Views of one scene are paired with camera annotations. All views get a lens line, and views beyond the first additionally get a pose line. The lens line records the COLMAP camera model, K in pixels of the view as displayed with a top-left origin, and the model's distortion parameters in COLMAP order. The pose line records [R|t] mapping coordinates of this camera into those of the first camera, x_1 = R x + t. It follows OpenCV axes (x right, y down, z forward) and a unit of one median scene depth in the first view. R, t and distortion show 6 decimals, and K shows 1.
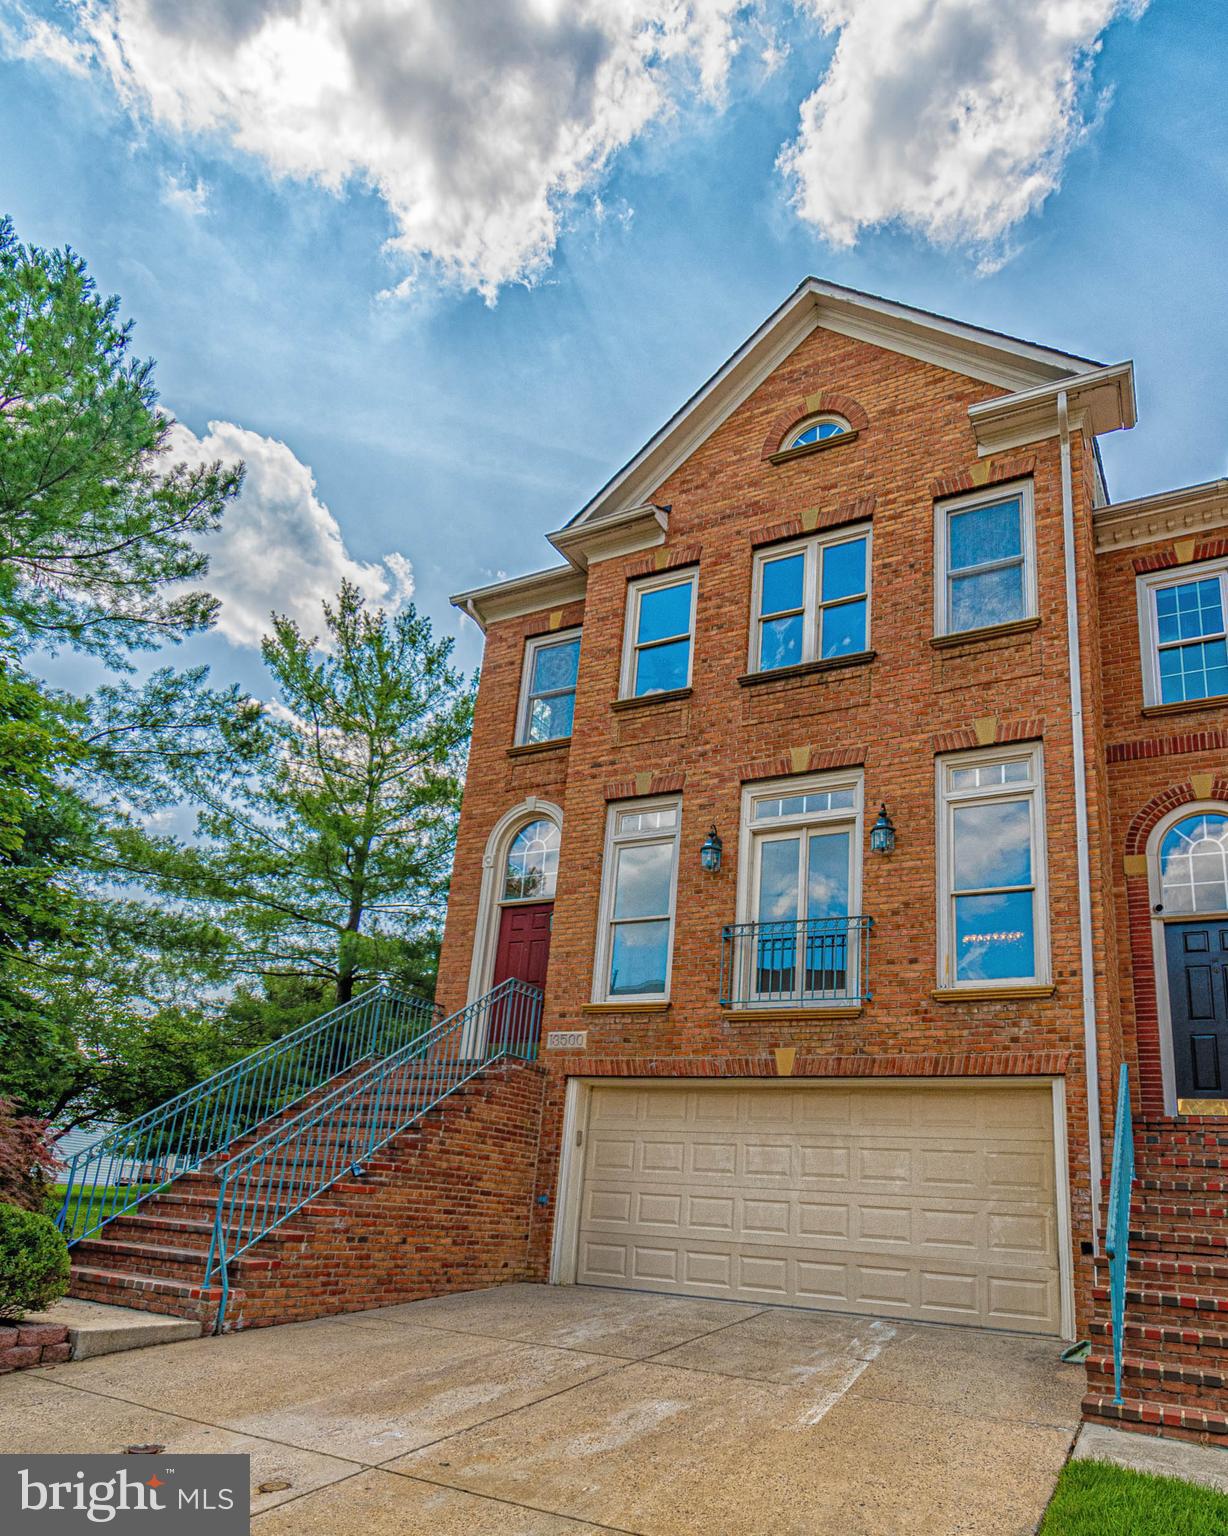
lens RADIAL K [[1303.8, 0, 614.0], [0, 1303.8, 768.0], [0, 0, 1]] dist [0.004698, -0.006091]
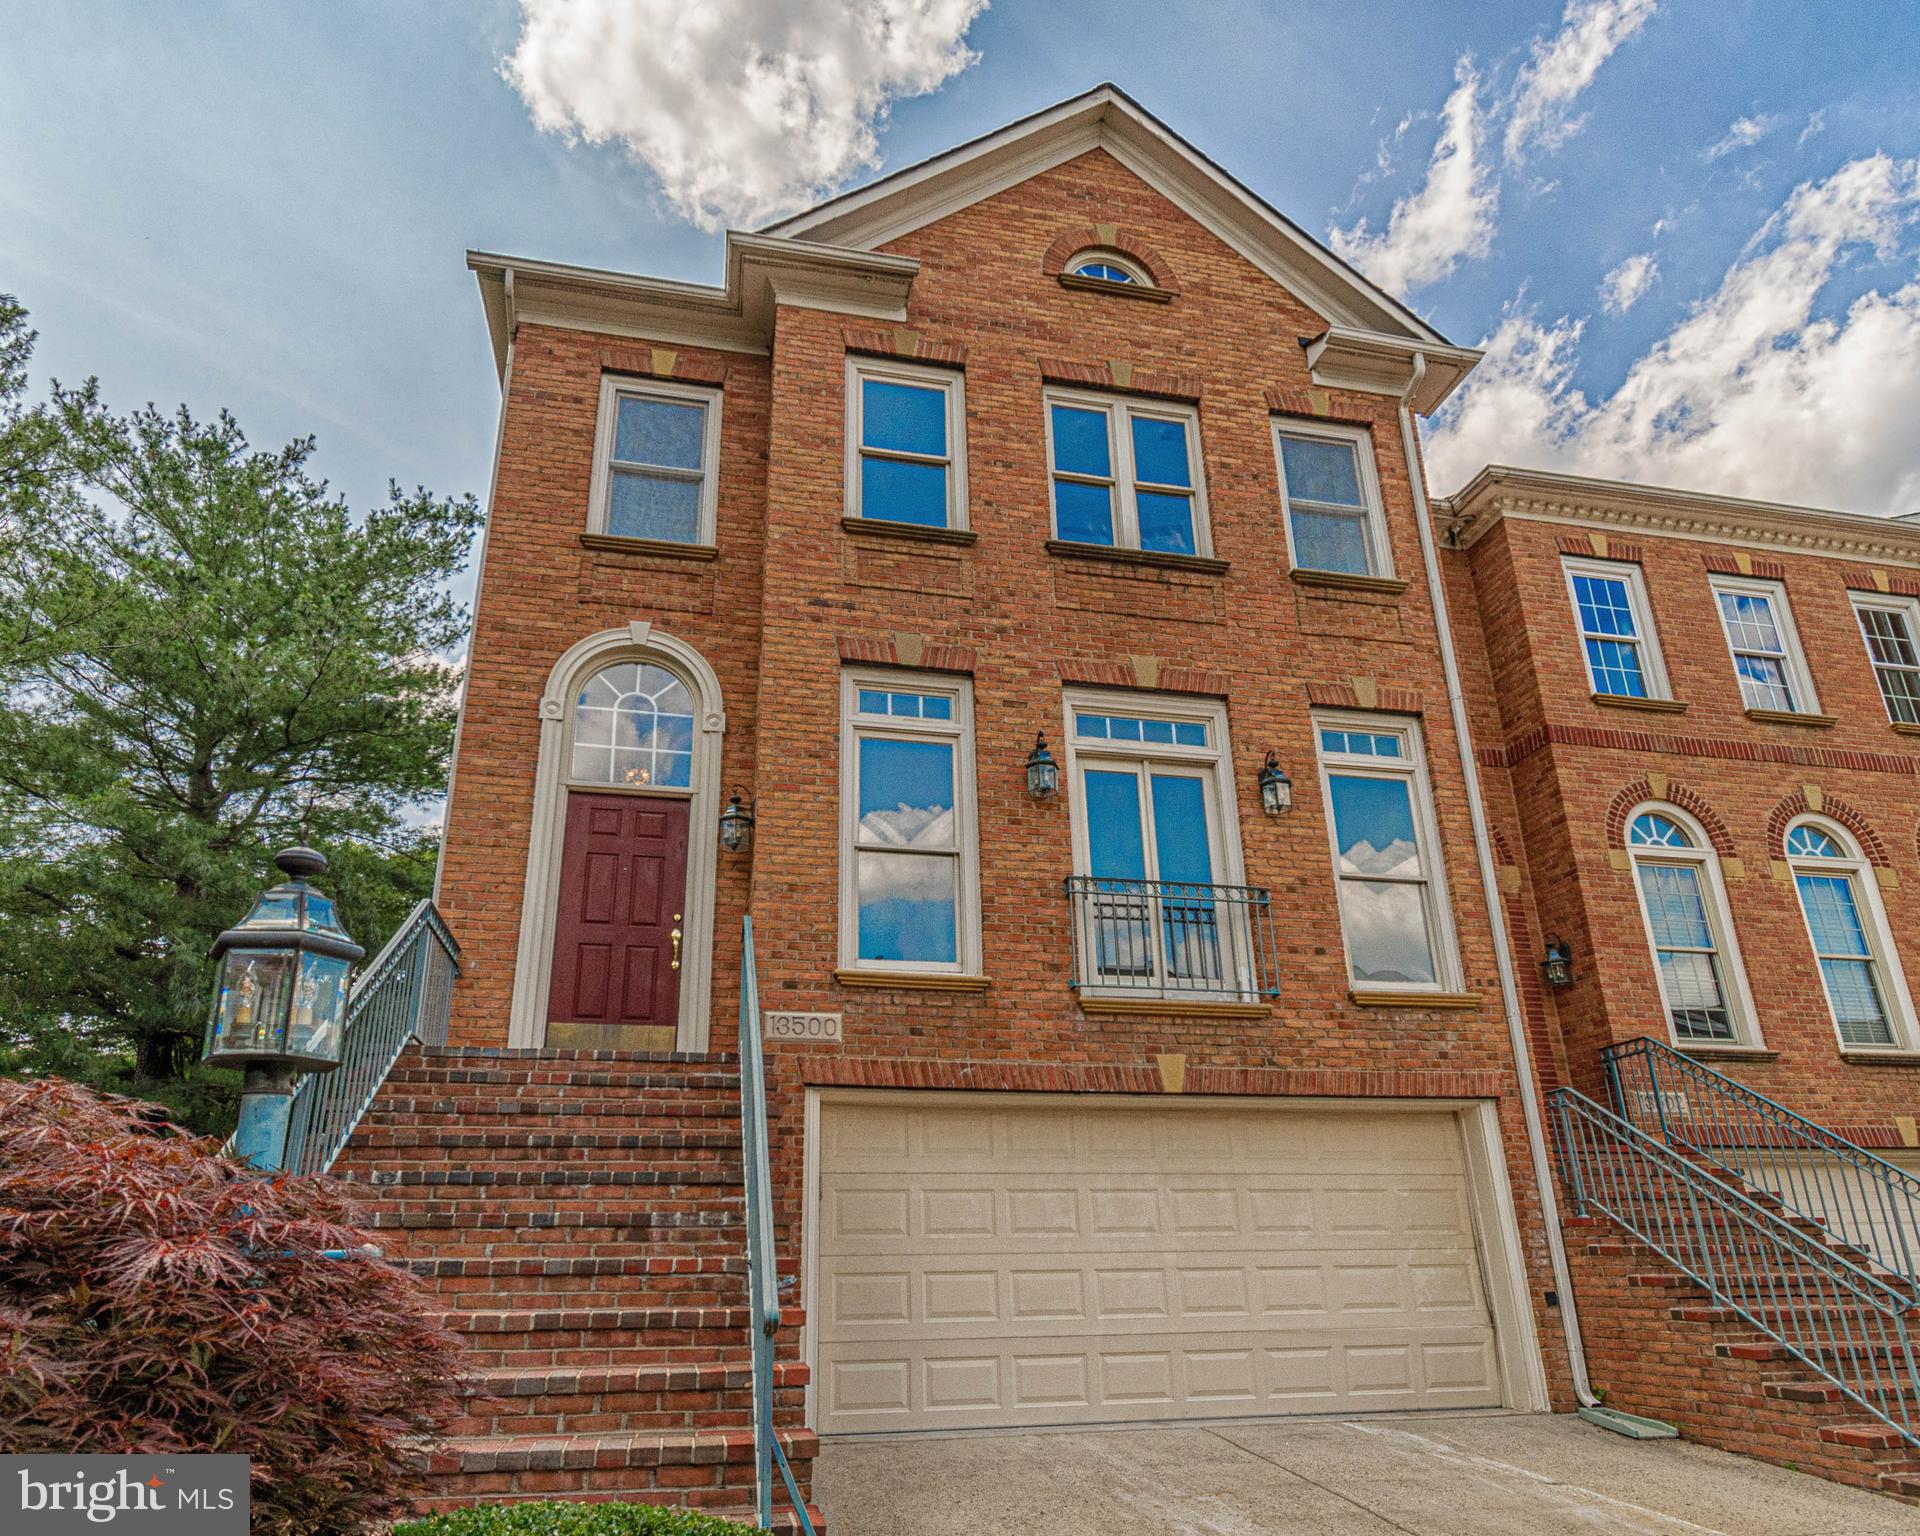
lens RADIAL K [[1356.4, 0, 958.2], [0, 1356.4, 734.5], [0, 0, 1]] dist [0.003193, 0.001883]
pose [[0.658674, 0.203801, 0.724303, -0.505783], [-0.191374, 0.976339, -0.100684, 0.132927], [-0.727685, -0.072295, 0.682091, 0.555254]]
